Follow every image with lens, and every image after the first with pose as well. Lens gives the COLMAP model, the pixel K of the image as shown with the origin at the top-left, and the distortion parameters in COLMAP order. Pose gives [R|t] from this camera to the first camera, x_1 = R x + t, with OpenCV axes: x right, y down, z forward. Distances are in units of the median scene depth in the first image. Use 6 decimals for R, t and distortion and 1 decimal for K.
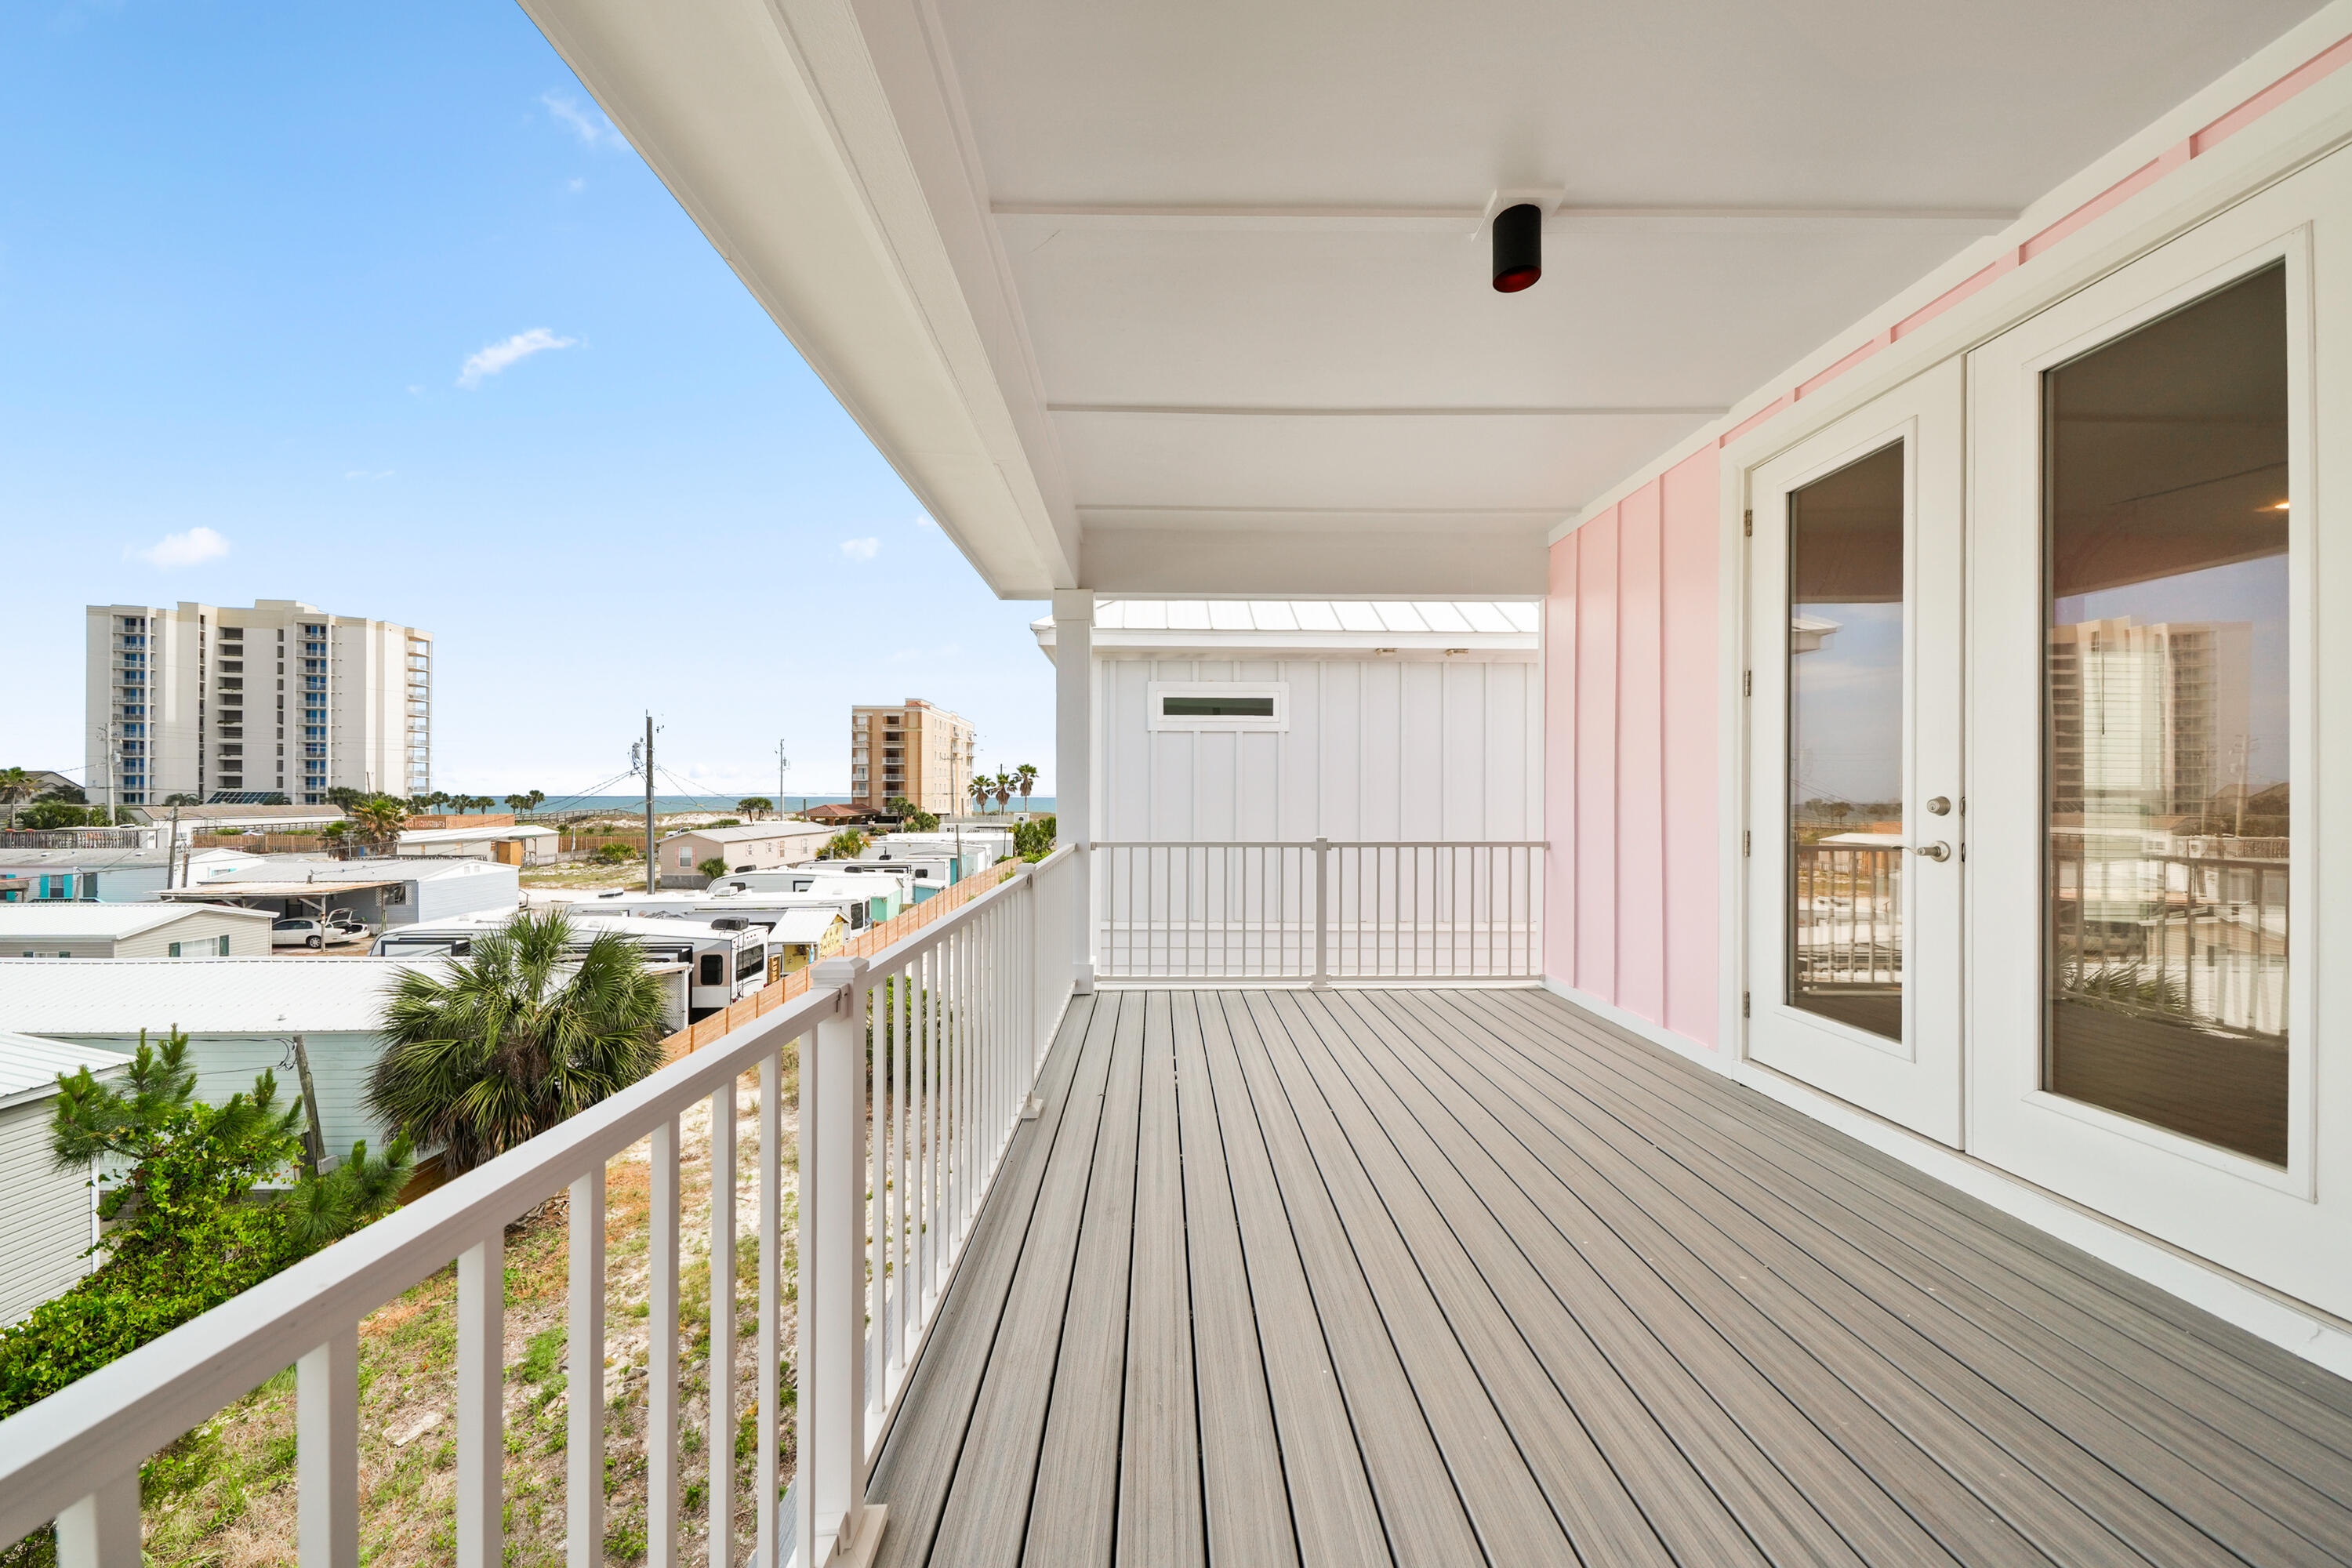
lens RADIAL K [[827.1, 0, 1164.6], [0, 827.1, 794.5], [0, 0, 1]] dist [0.000744, -0.002505]
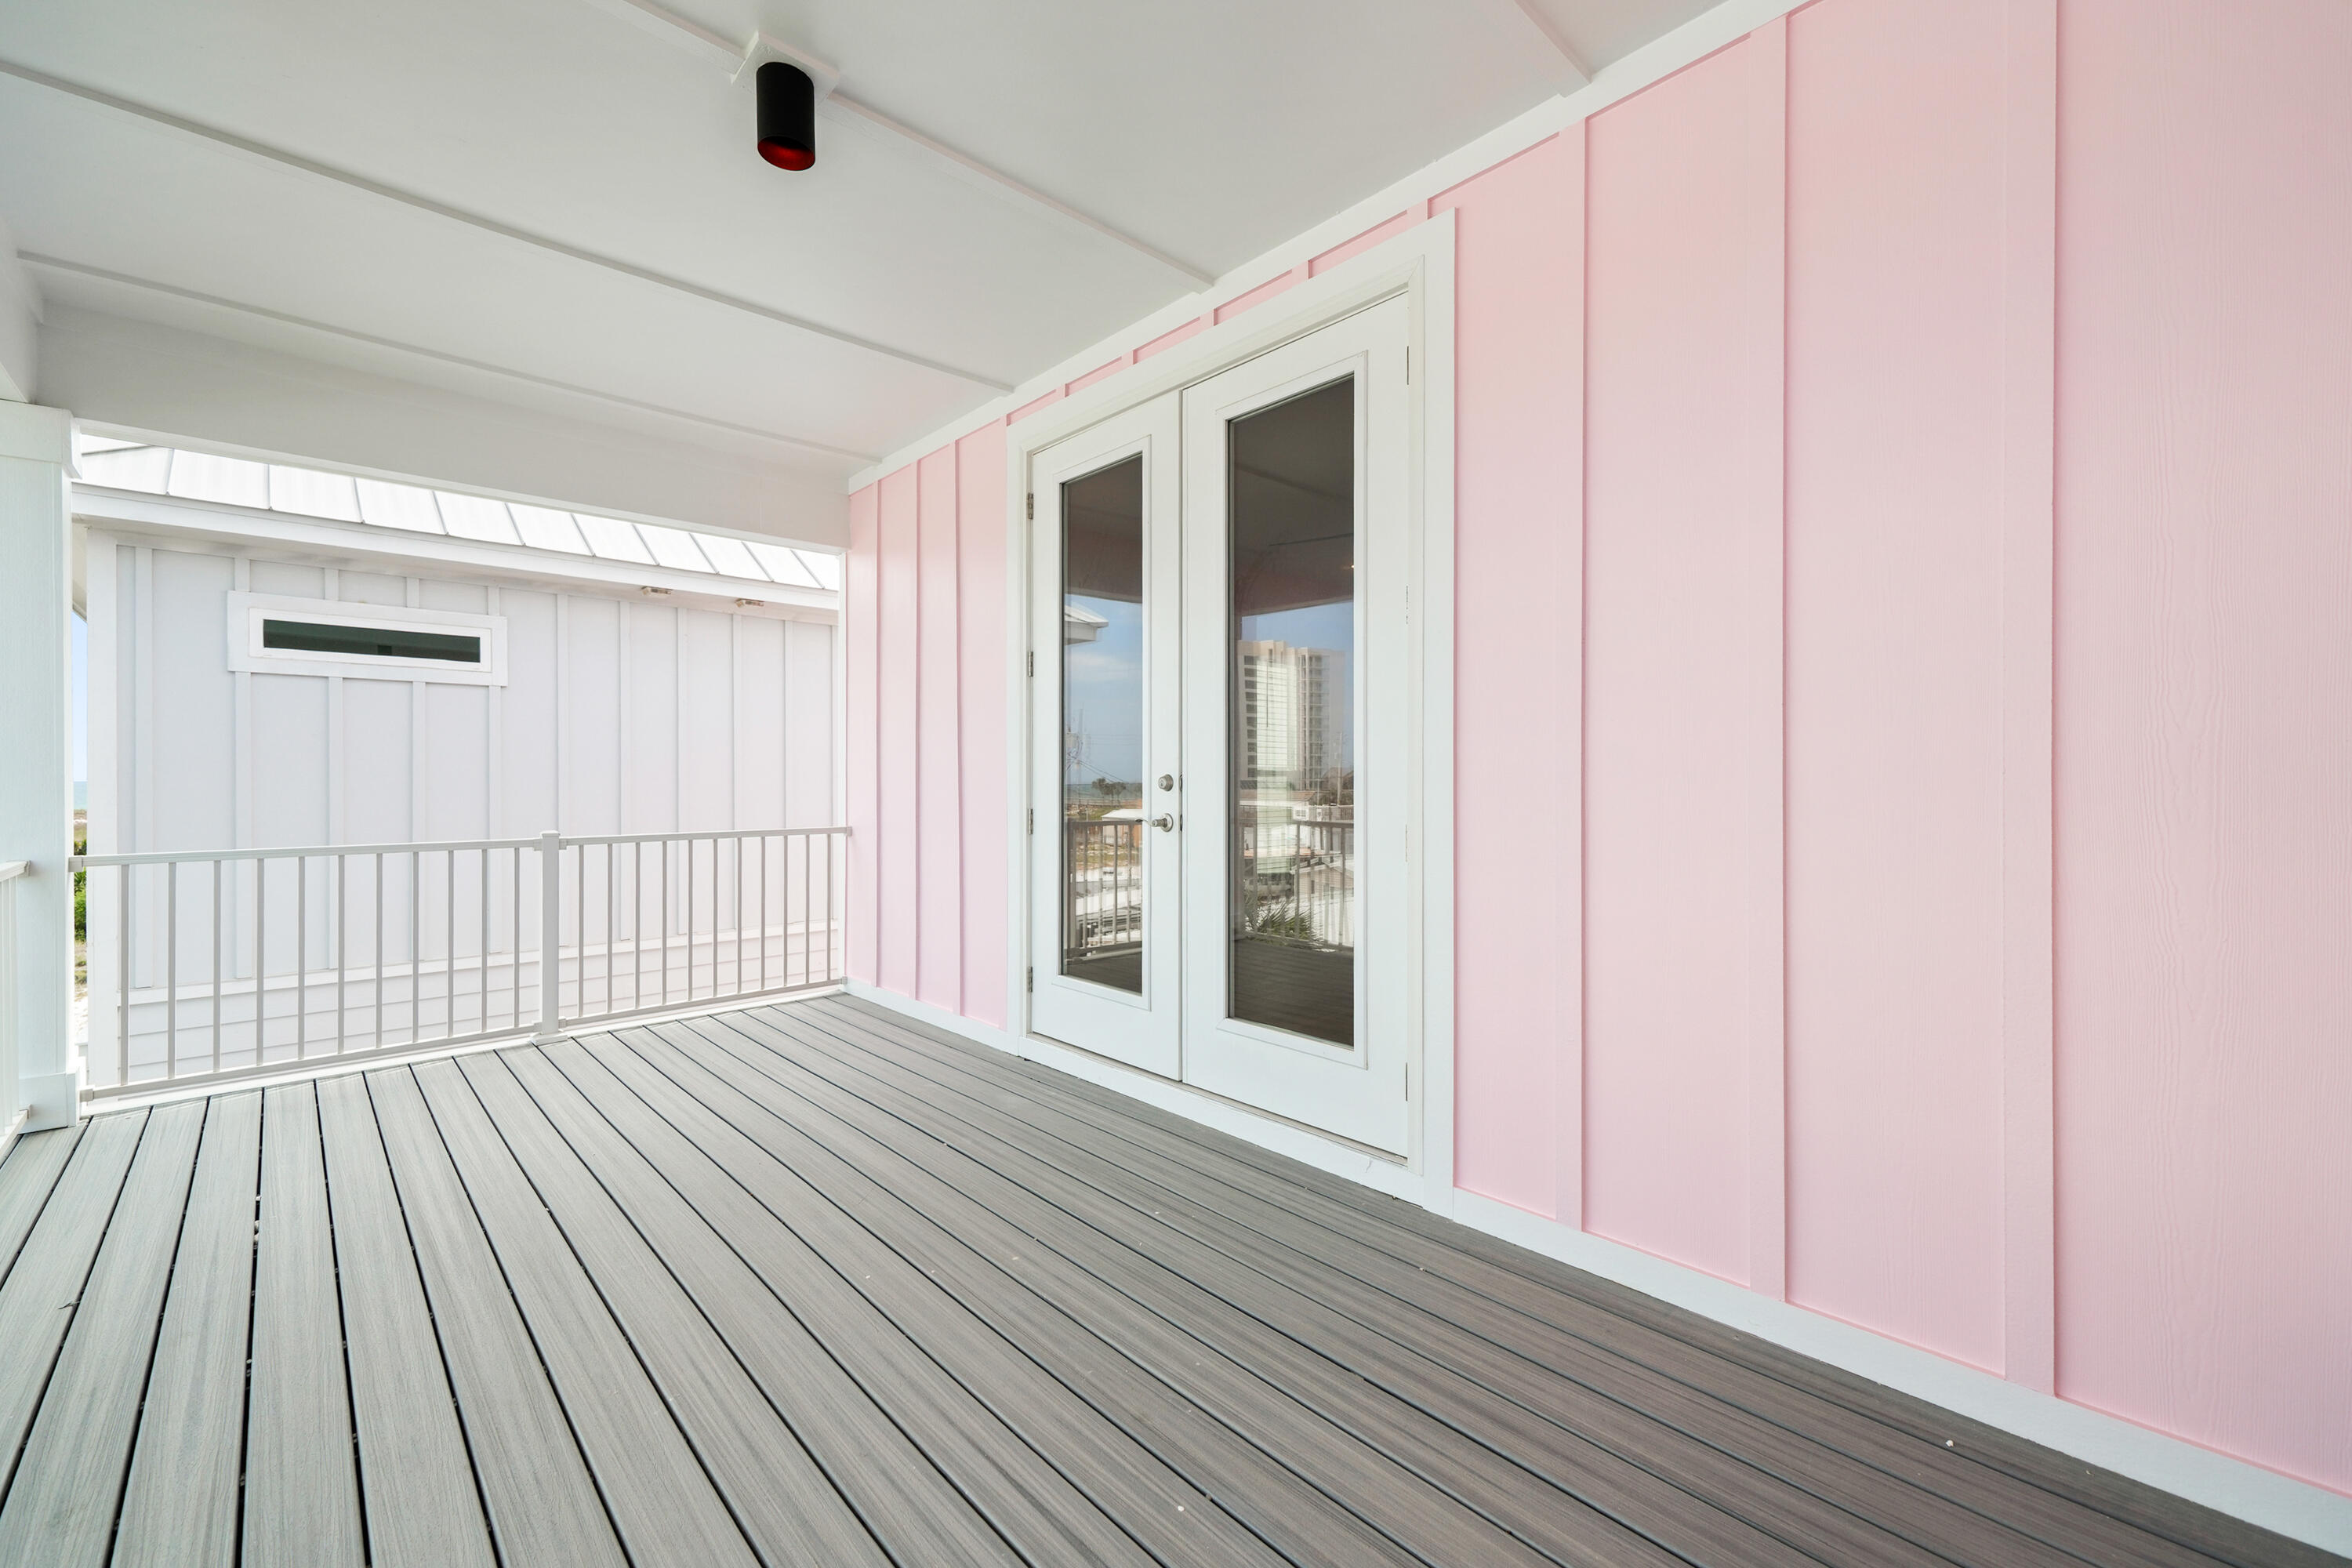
lens RADIAL K [[952.9, 0, 1165.0], [0, 952.9, 777.8], [0, 0, 1]] dist [0.000324, -0.000262]
pose [[0.741345, -0.002324, 0.671120, 0.041881], [0.000562, 0.999996, 0.002842, 0.002399], [-0.671124, -0.001730, 0.741343, 0.019698]]
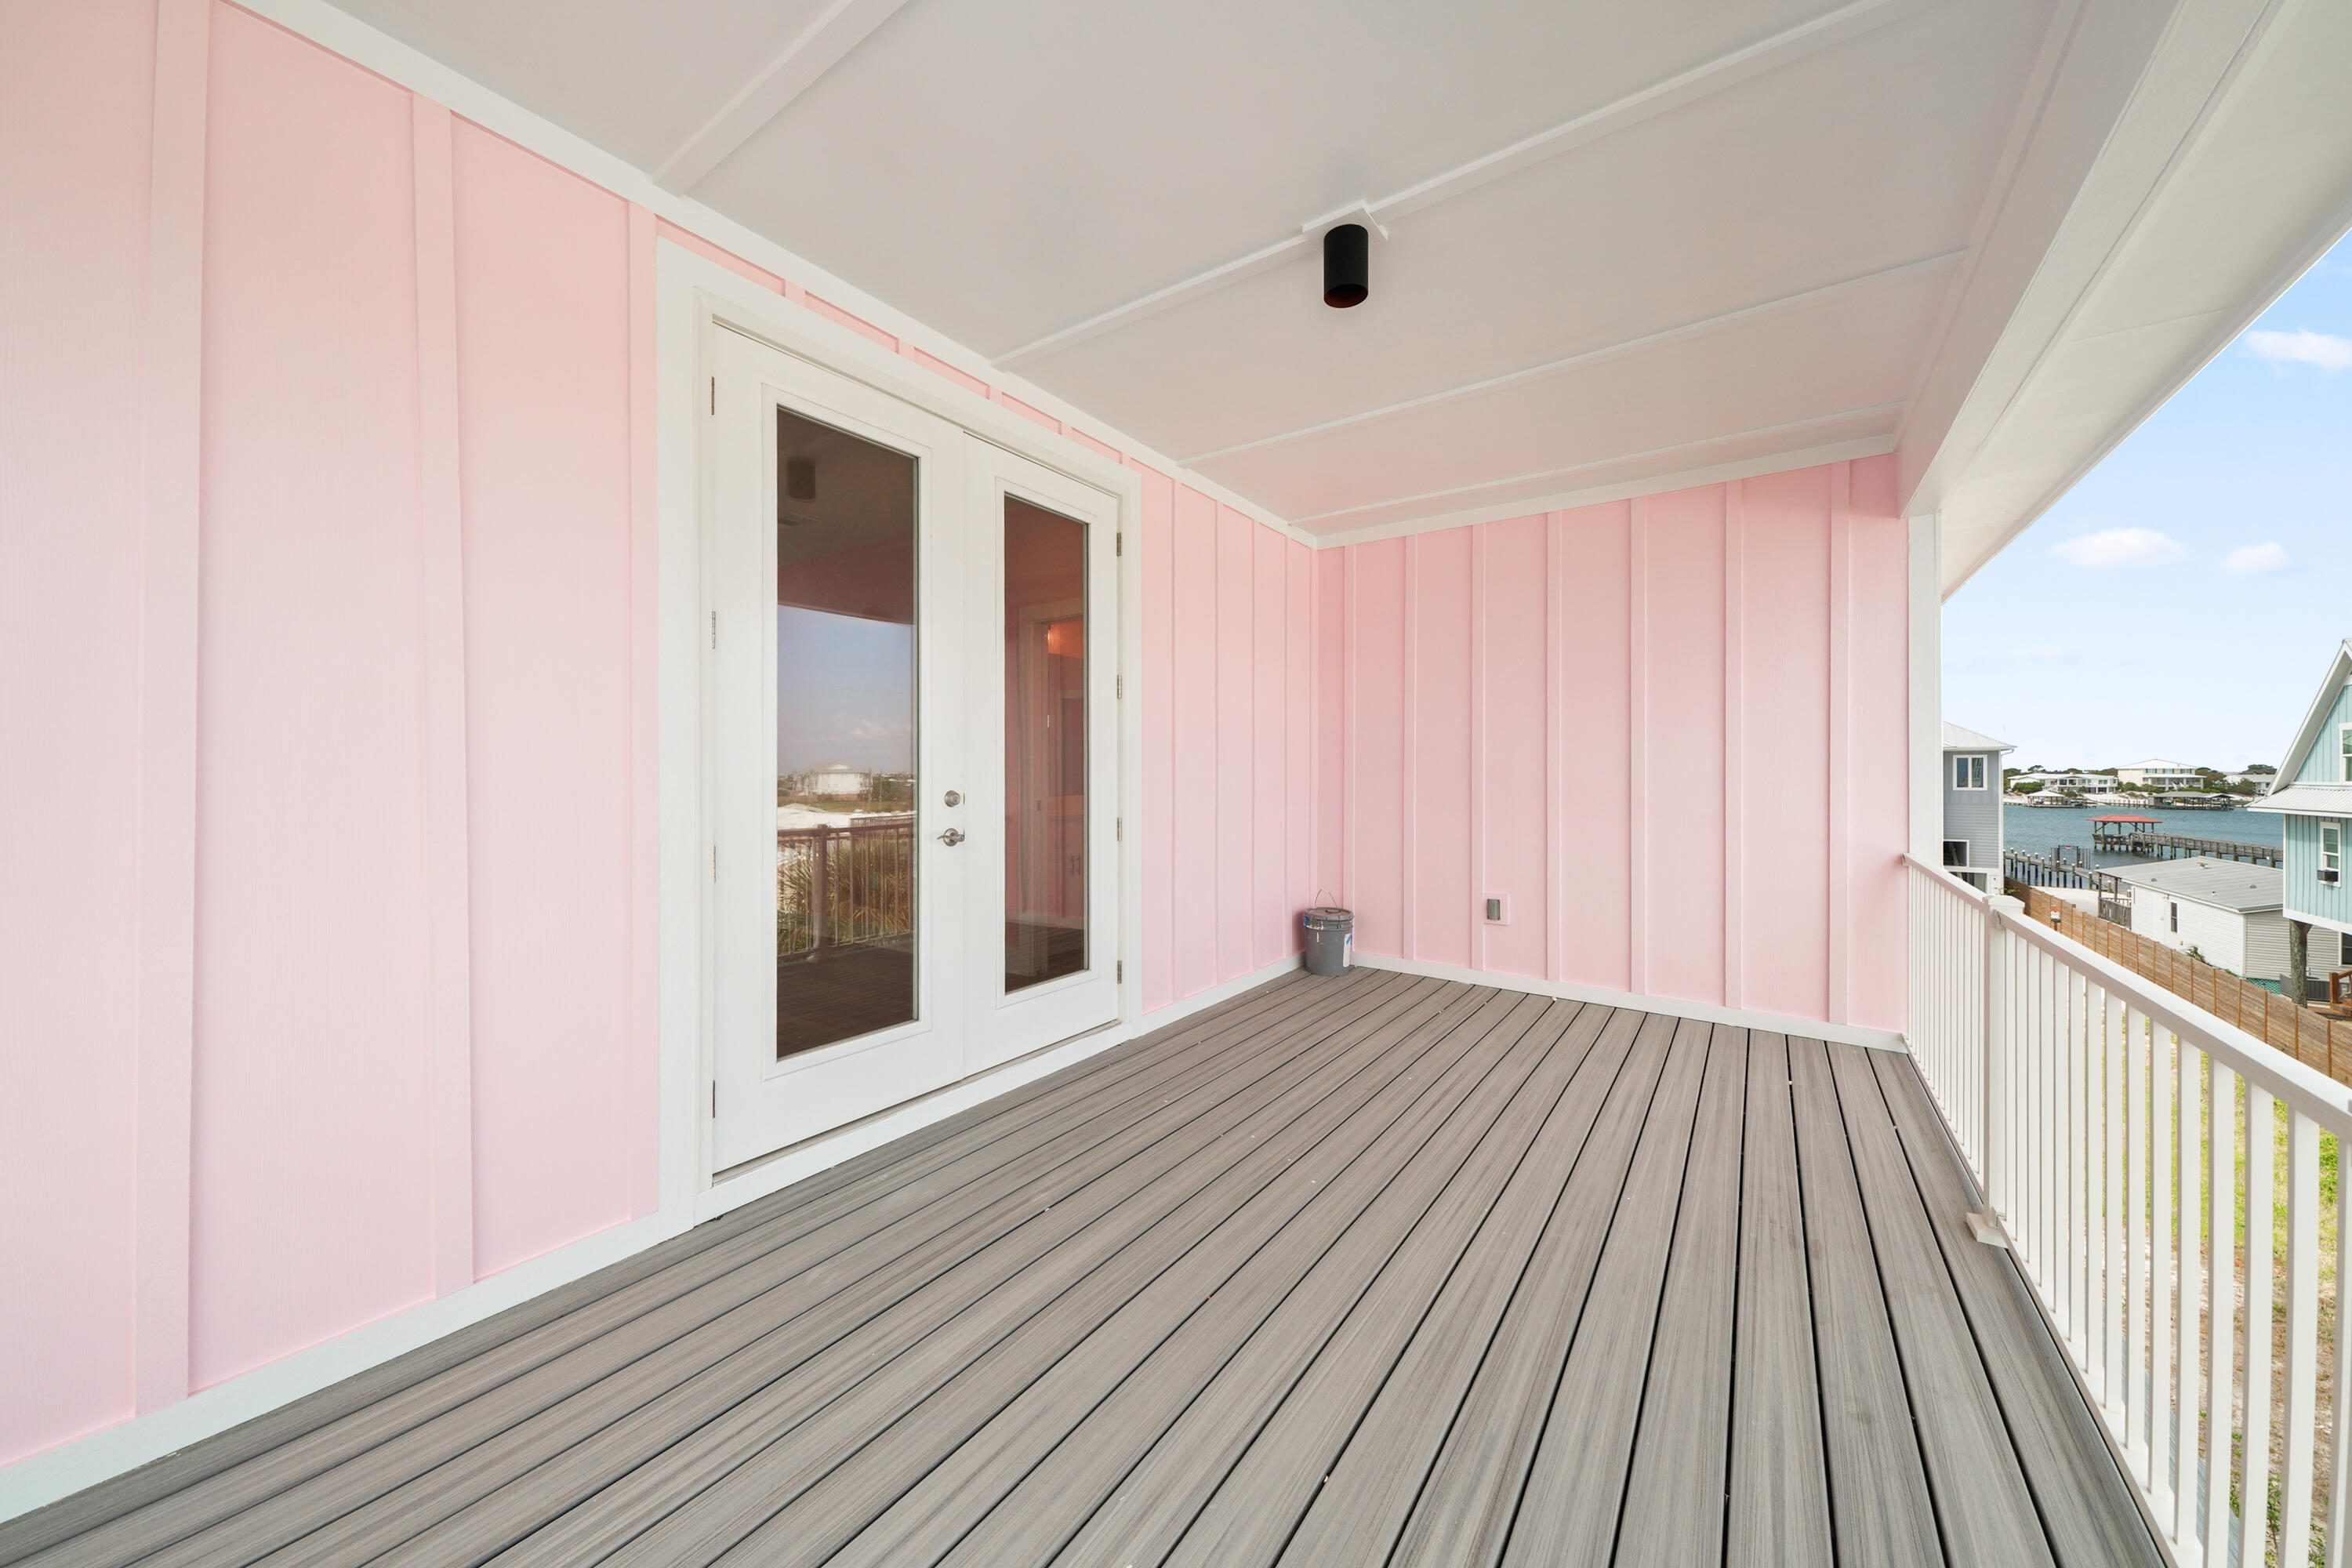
lens RADIAL K [[799.8, 0, 1171.7], [0, 799.8, 775.7], [0, 0, 1]] dist [0.000035, -0.000032]
pose [[-0.803655, -0.003799, 0.595083, 0.004845], [-0.003577, 0.999992, 0.001554, -0.017255], [-0.595085, -0.000880, -0.803663, 1.363346]]
